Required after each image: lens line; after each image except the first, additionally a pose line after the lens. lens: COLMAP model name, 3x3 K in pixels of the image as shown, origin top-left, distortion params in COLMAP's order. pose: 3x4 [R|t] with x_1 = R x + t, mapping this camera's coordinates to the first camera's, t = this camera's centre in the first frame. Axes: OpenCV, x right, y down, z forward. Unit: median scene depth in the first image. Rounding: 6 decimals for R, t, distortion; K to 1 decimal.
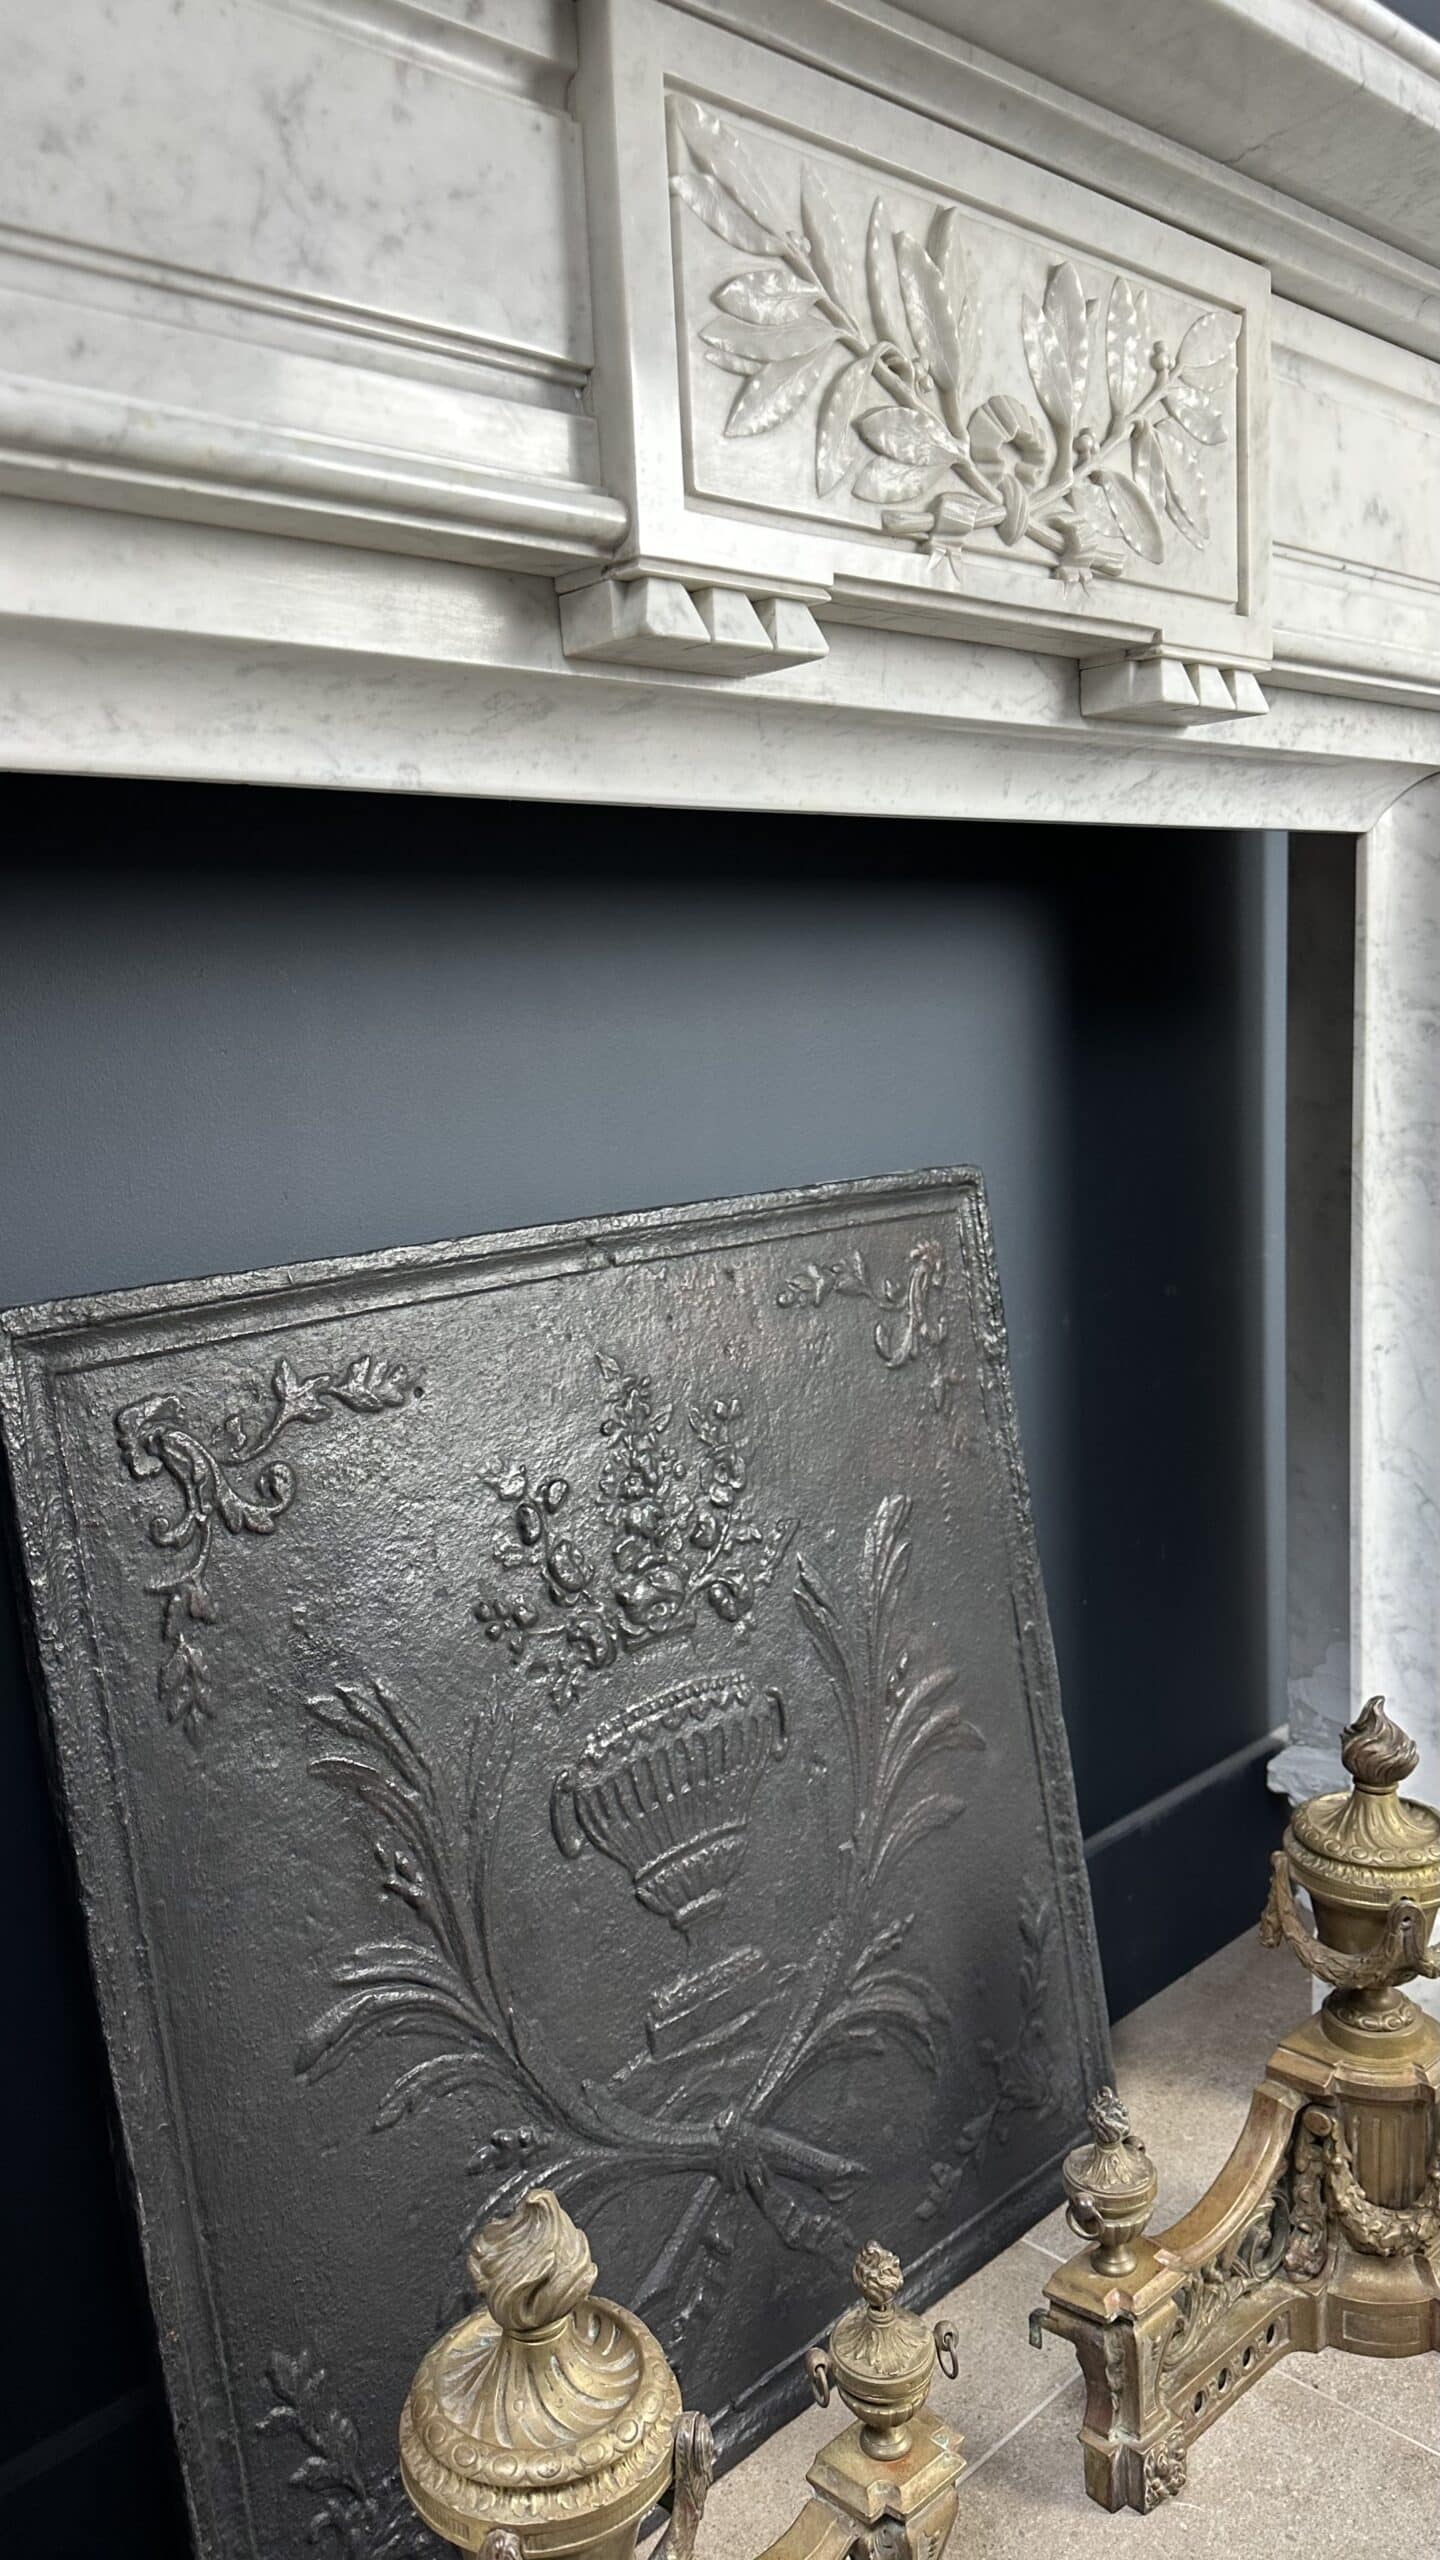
lens RADIAL K [[1907.6, 0, 720.0], [0, 1907.6, 1280.0], [0, 0, 1]] dist [0.059302, -0.077913]
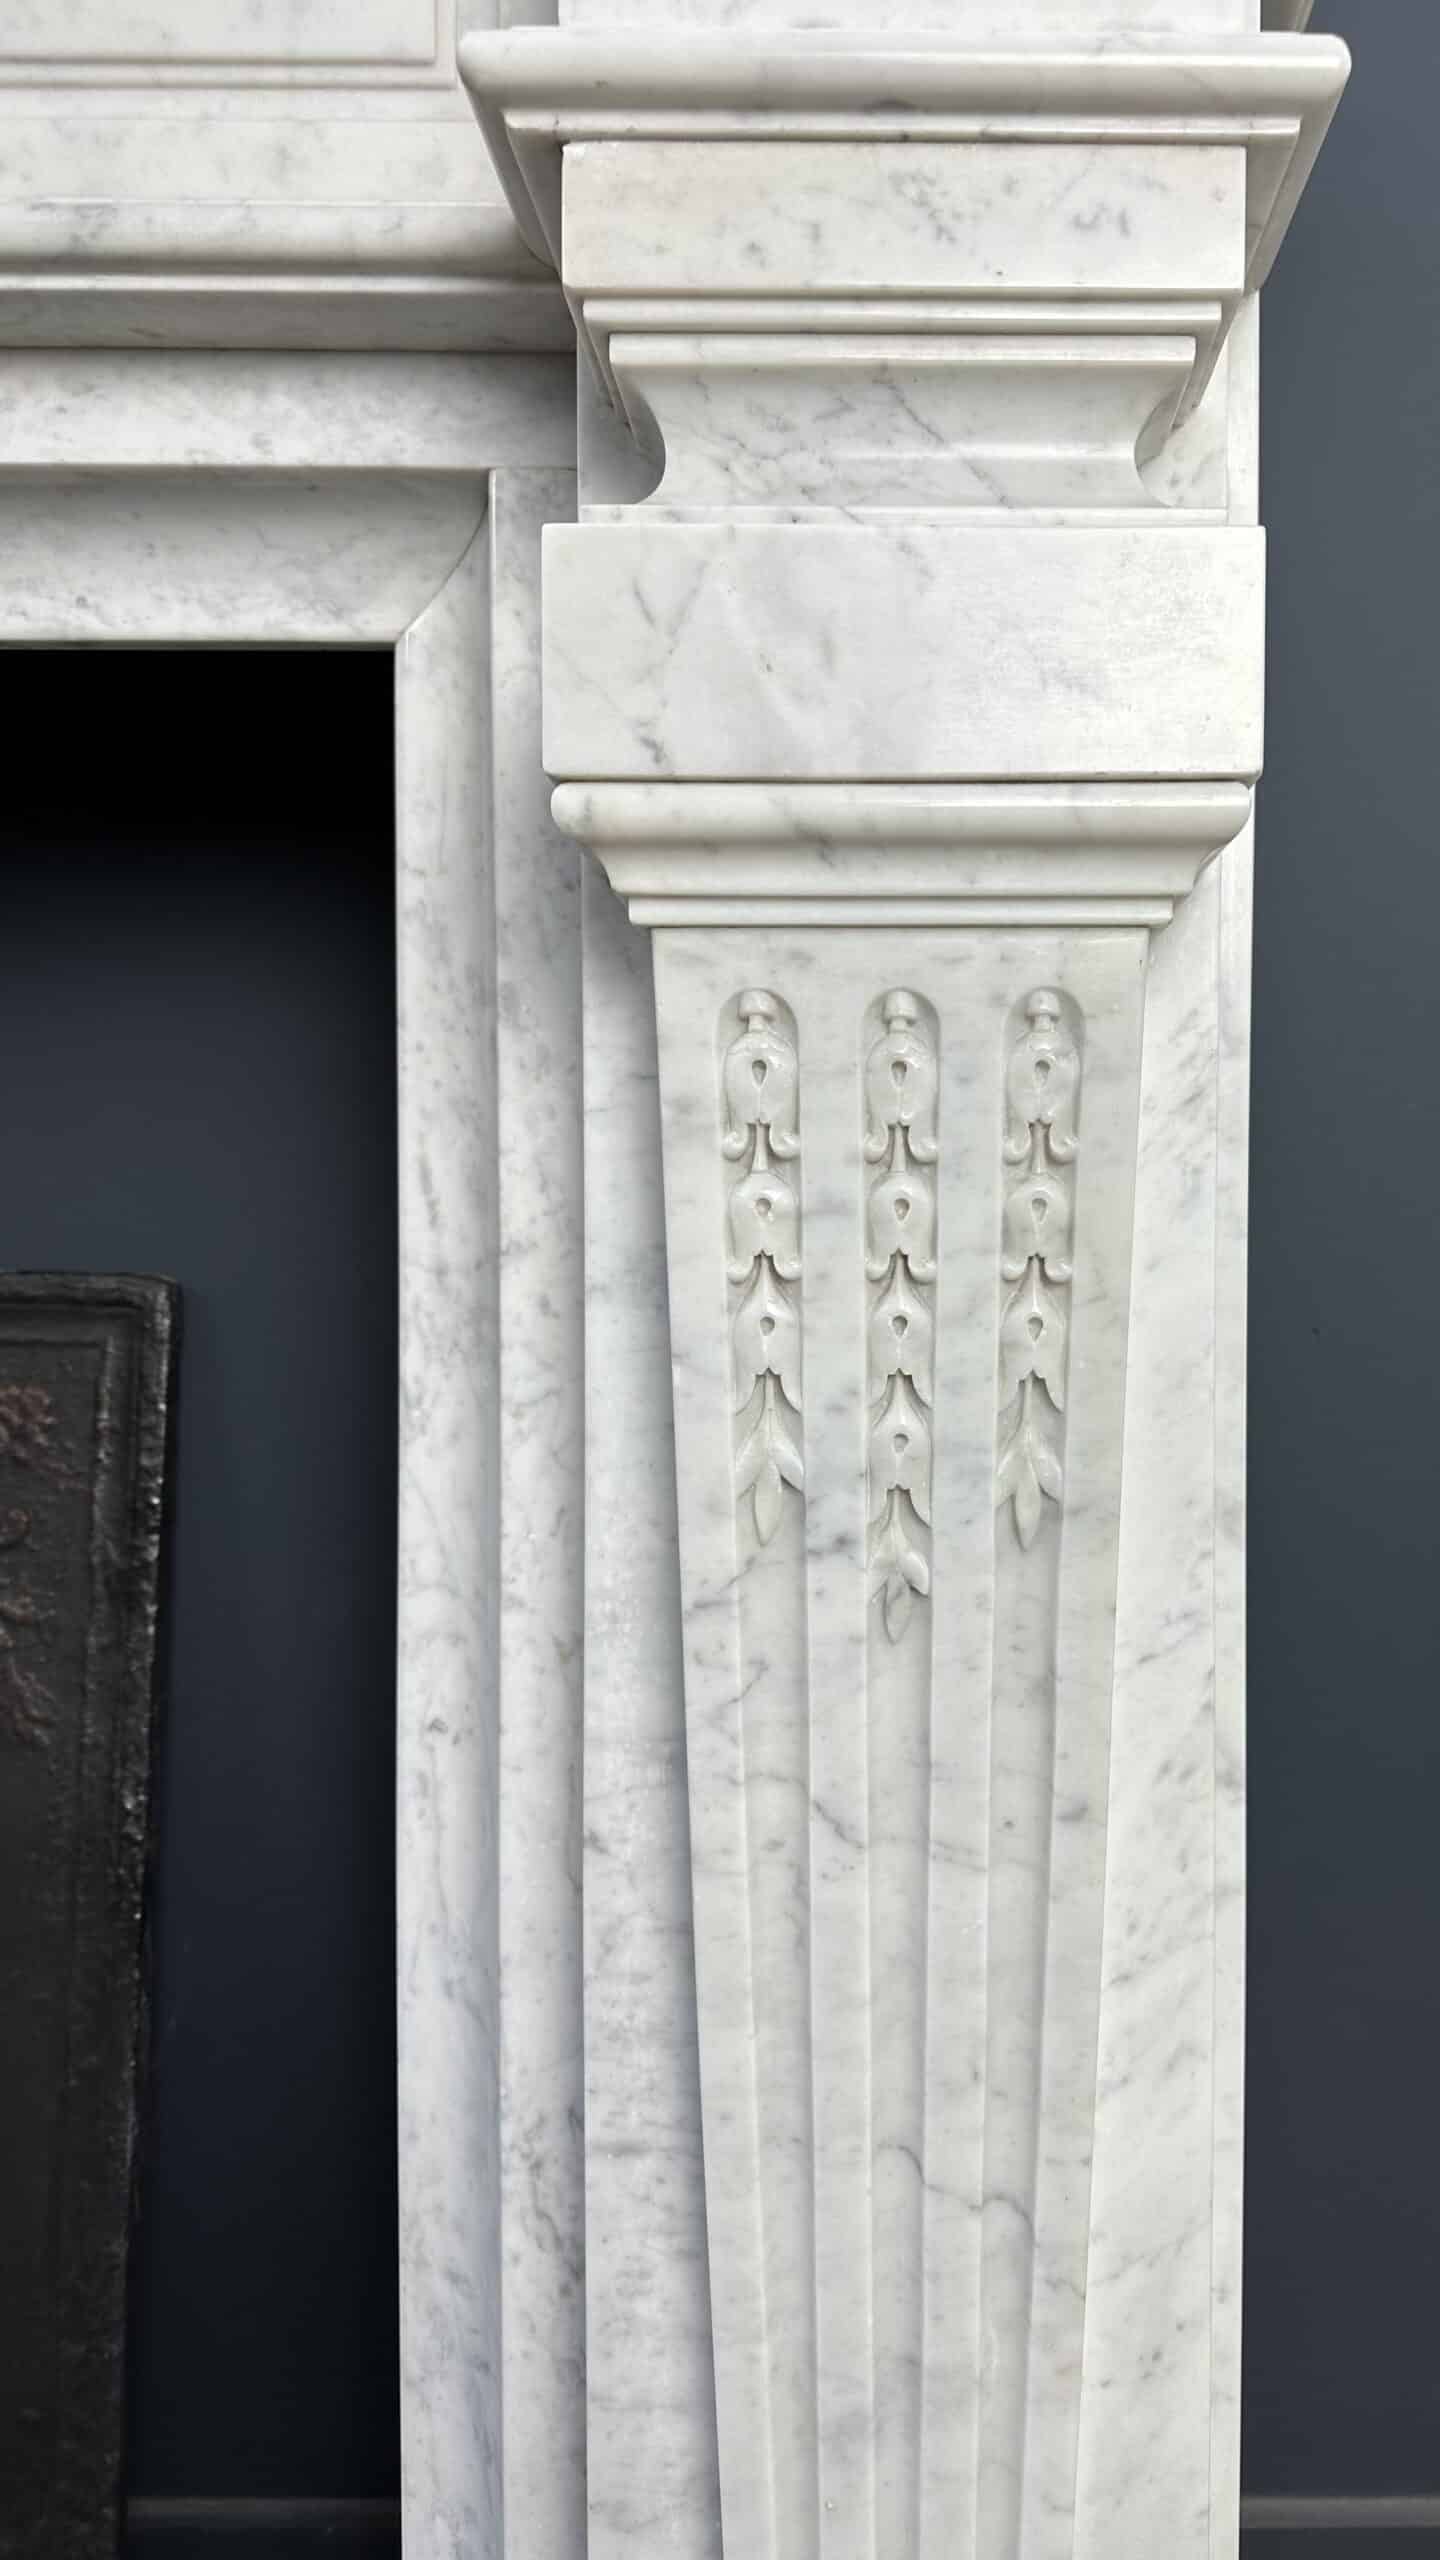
lens RADIAL K [[1908.8, 0, 889.7], [0, 1908.8, 1303.2], [0, 0, 1]] dist [-0.003107, -0.000206]
pose [[0.708116, 0.072111, -0.702404, 1.375210], [-0.145005, 0.988420, -0.044710, -0.115081], [0.691046, 0.133512, 0.710373, 1.360011]]
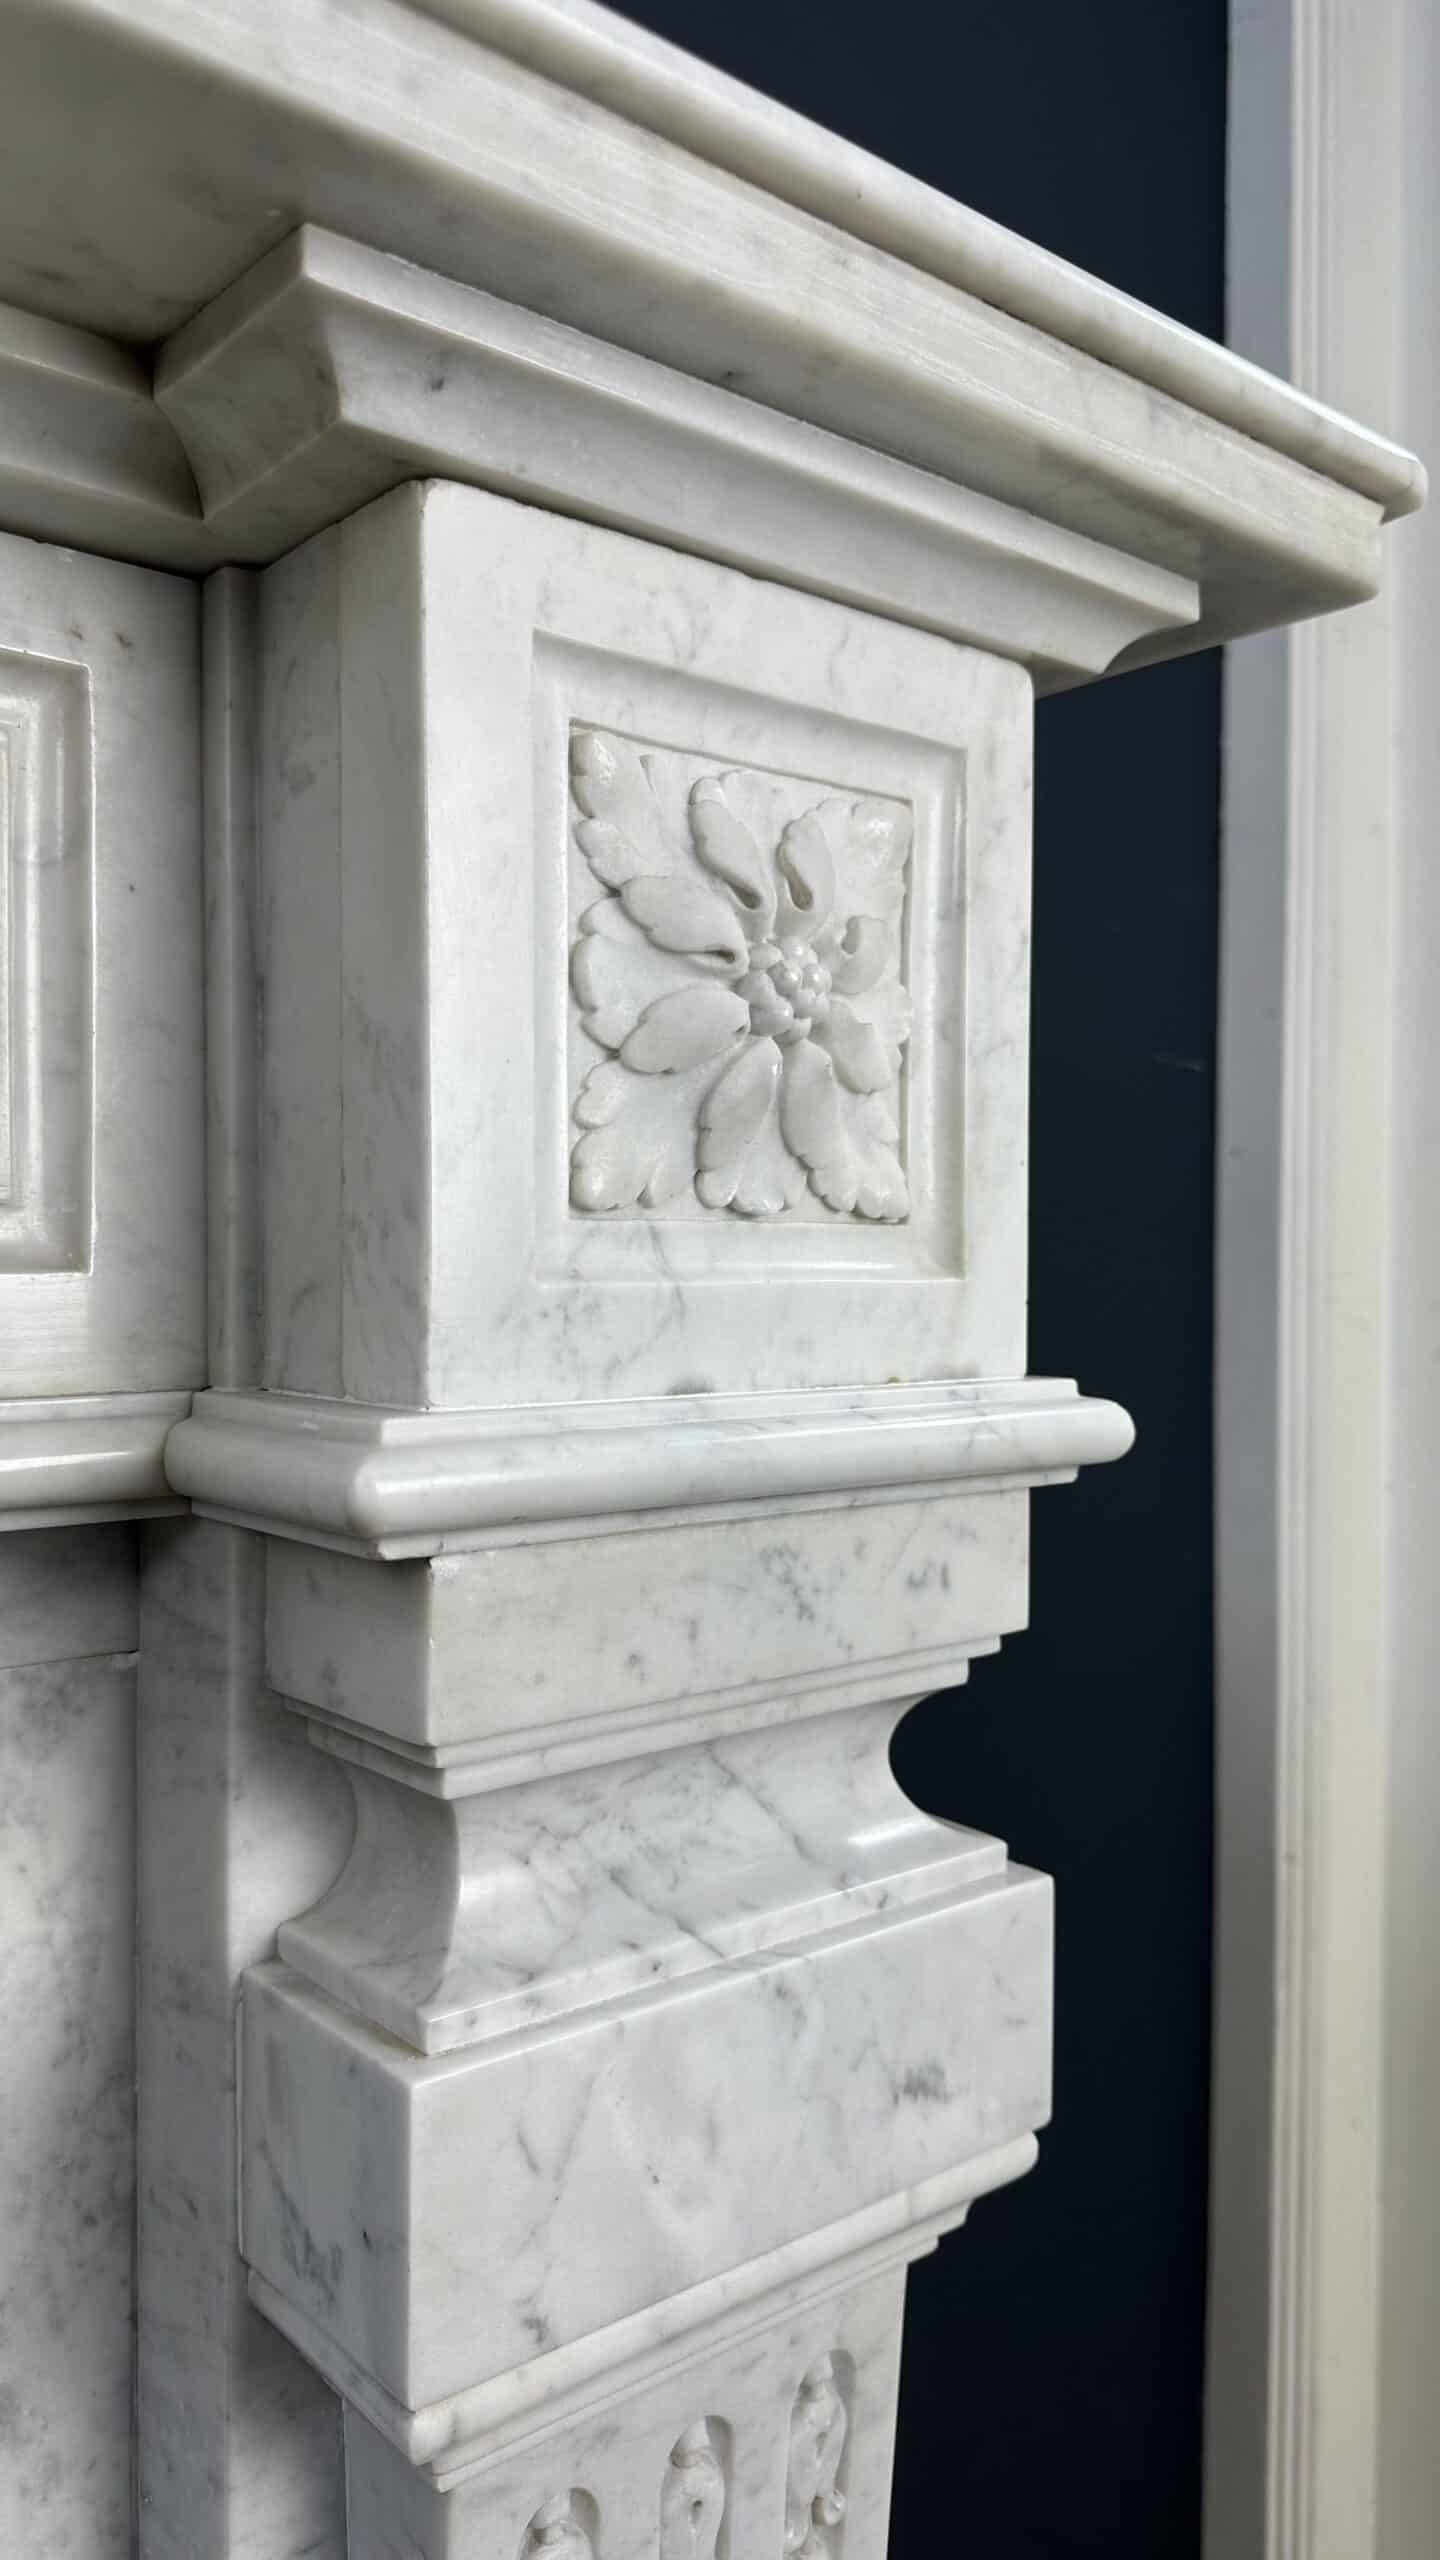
lens RADIAL K [[1819.4, 0, 720.0], [0, 1819.4, 1280.0], [0, 0, 1]] dist [0.131536, -0.218006]
pose [[0.997205, 0.045655, -0.059138, 0.894527], [-0.053261, 0.989524, -0.134187, -0.542519], [0.052393, 0.136962, 0.989190, 1.224795]]
